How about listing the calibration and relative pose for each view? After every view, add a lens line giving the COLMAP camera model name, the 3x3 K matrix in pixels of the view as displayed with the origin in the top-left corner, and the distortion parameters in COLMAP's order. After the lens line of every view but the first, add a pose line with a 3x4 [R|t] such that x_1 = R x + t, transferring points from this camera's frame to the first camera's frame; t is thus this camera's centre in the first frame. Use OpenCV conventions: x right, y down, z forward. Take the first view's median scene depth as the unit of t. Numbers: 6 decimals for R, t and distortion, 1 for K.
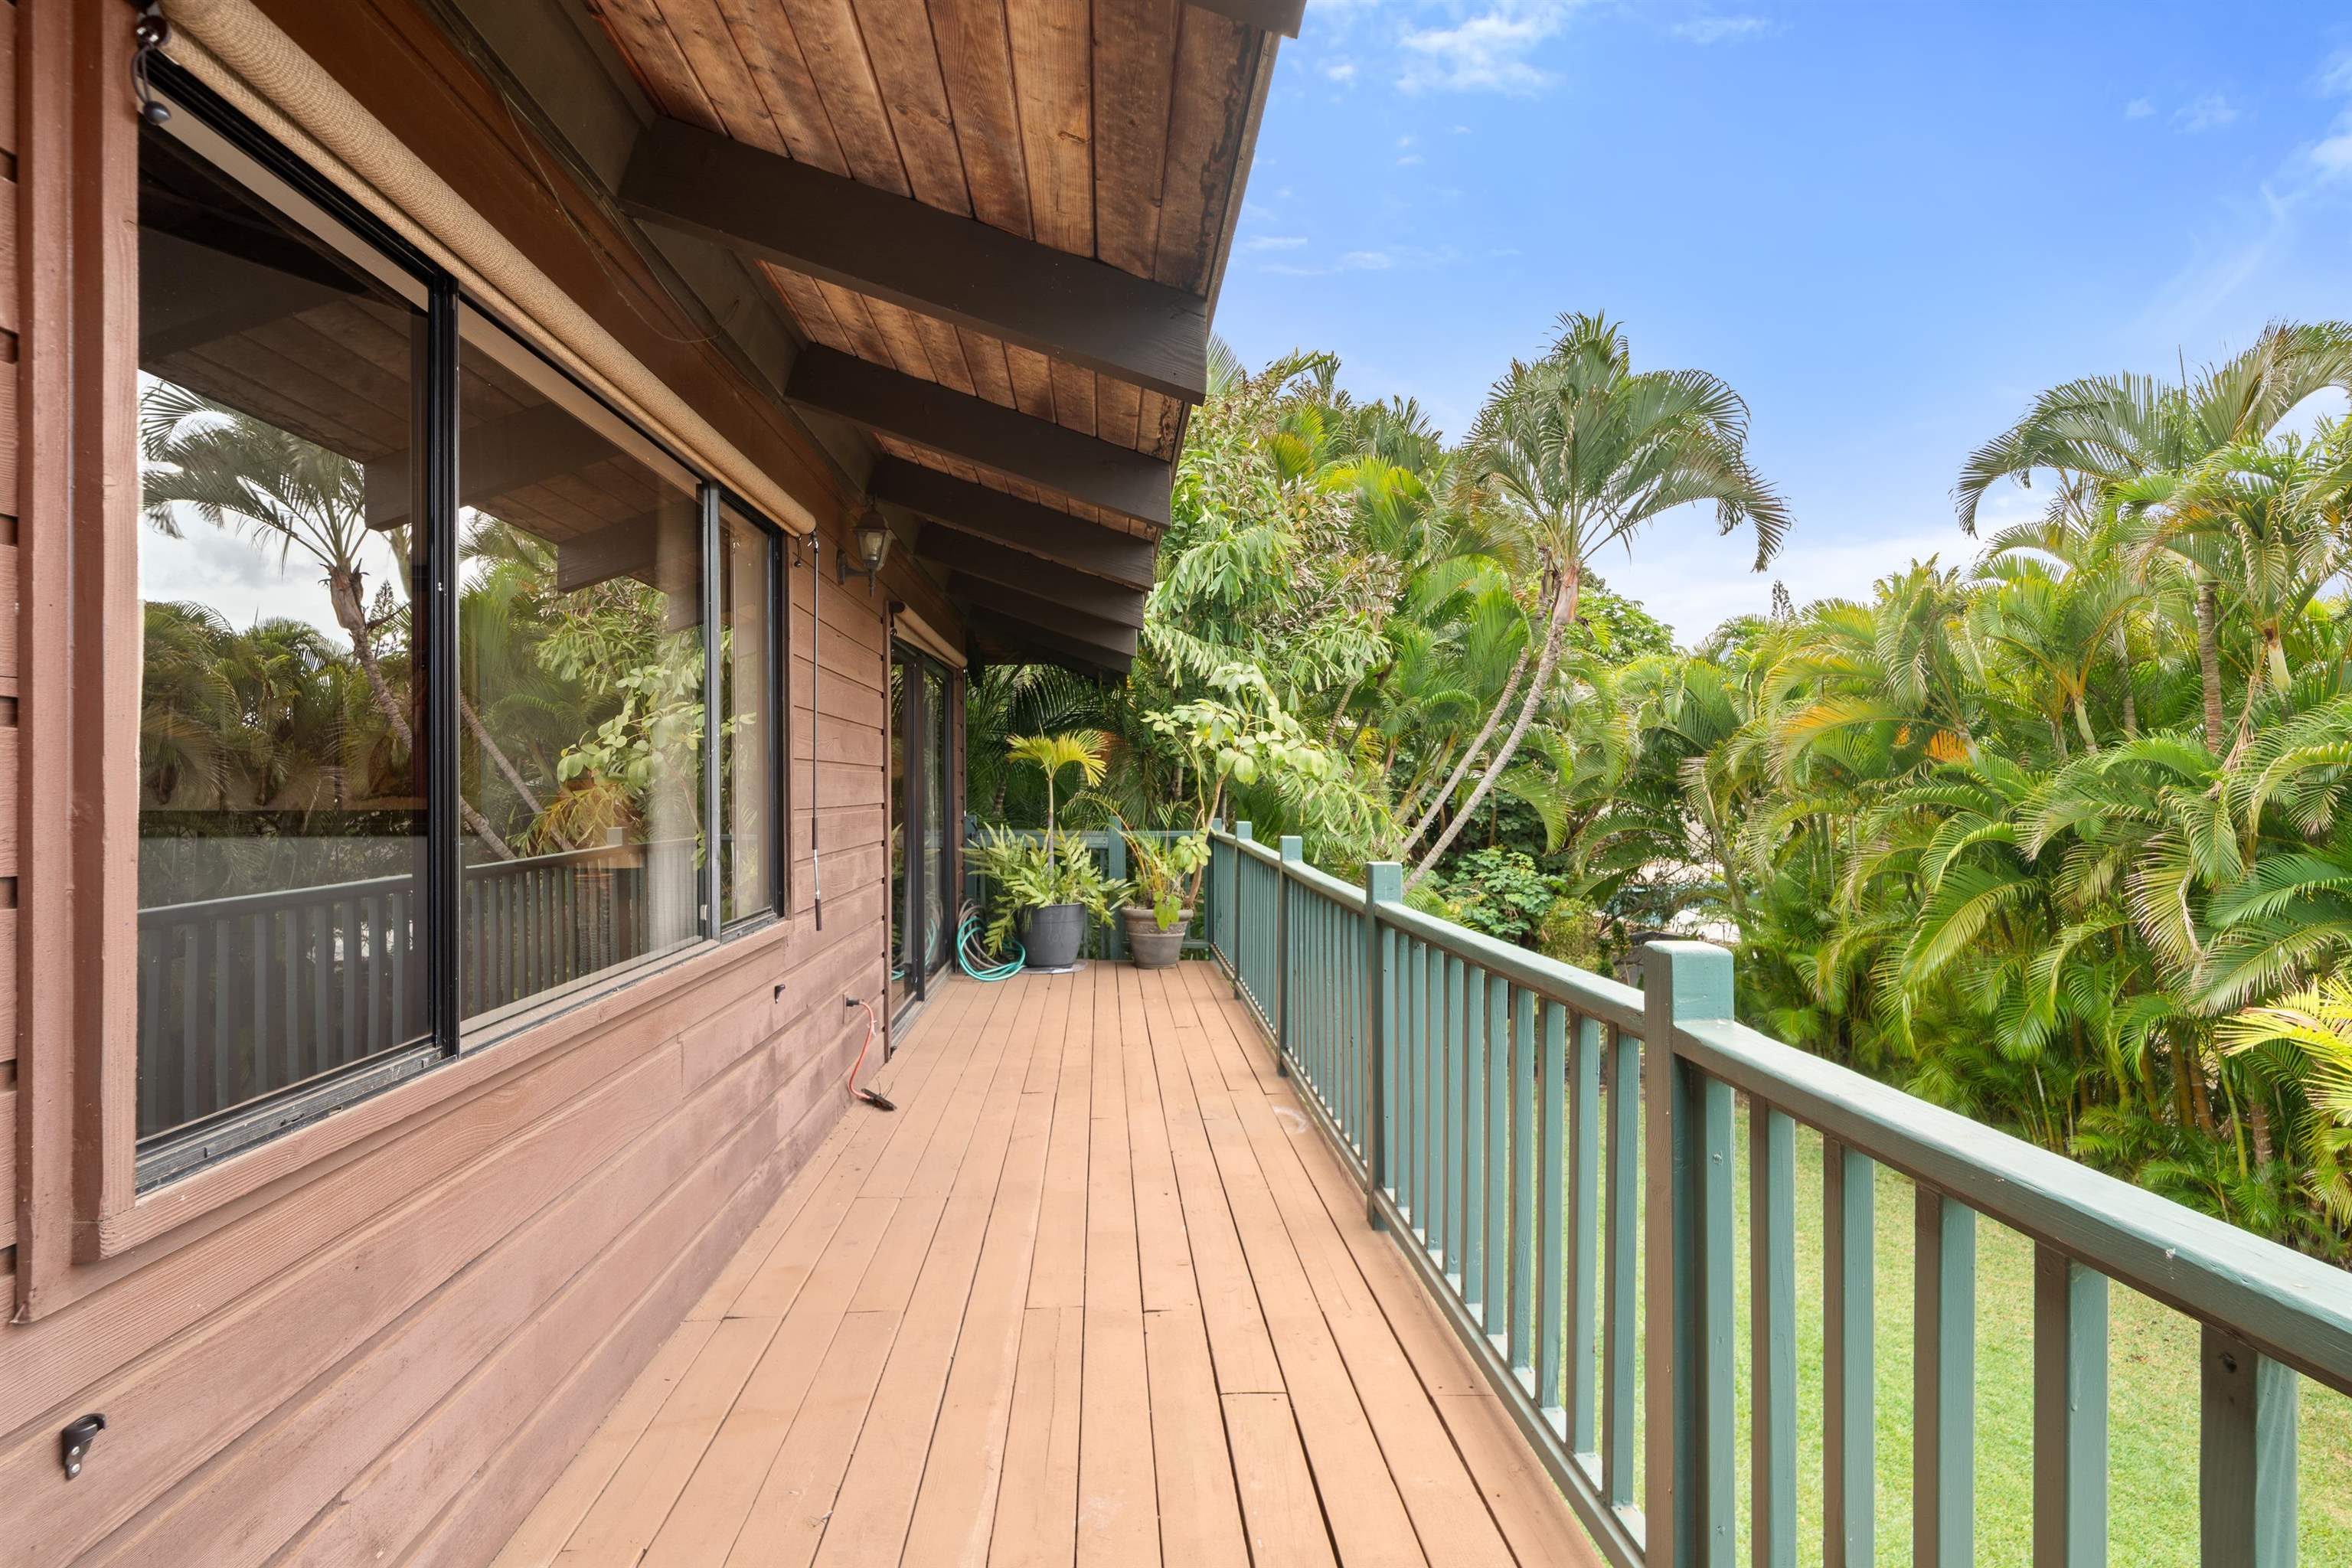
lens RADIAL K [[1151.8, 0, 1162.2], [0, 1151.8, 770.8], [0, 0, 1]] dist [0.001764, 0.000179]
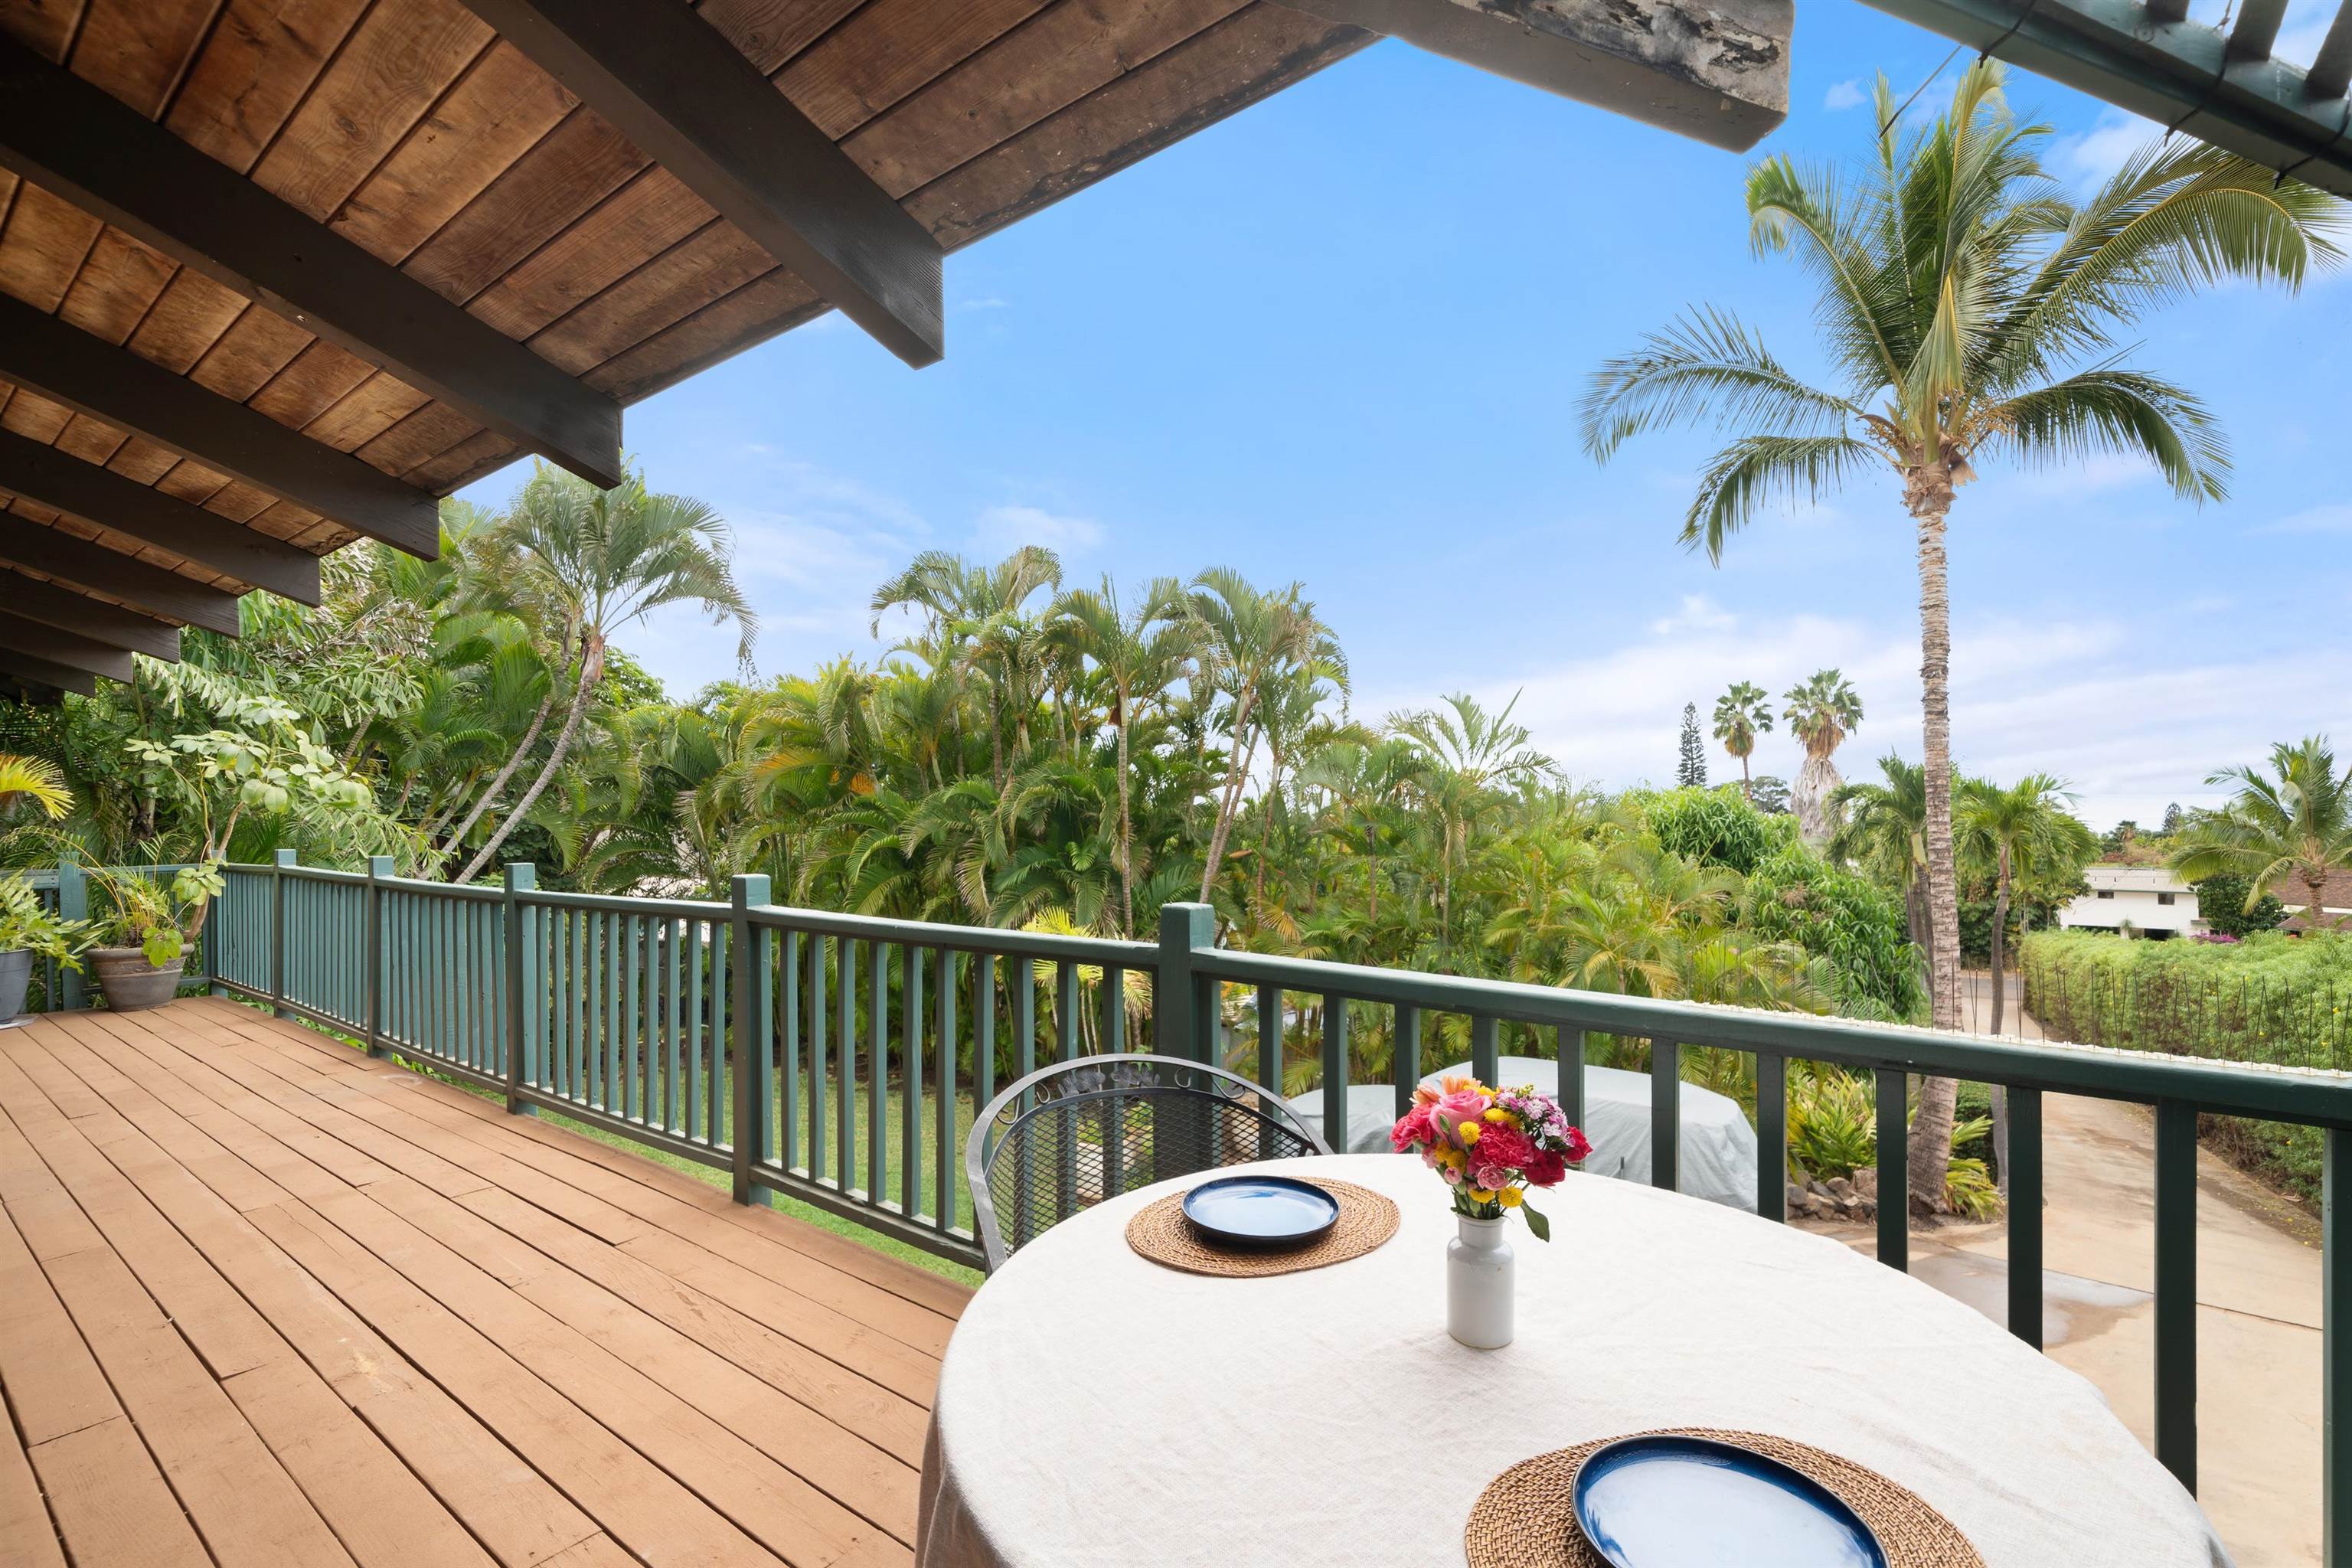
lens RADIAL K [[1027.5, 0, 1168.8], [0, 1027.5, 802.9], [0, 0, 1]] dist [-0.000197, 0.000265]
pose [[0.633226, -0.003232, 0.773960, -0.091308], [0.002422, 0.999995, 0.002194, 0.000676], [-0.773963, 0.000485, 0.633230, -0.142506]]
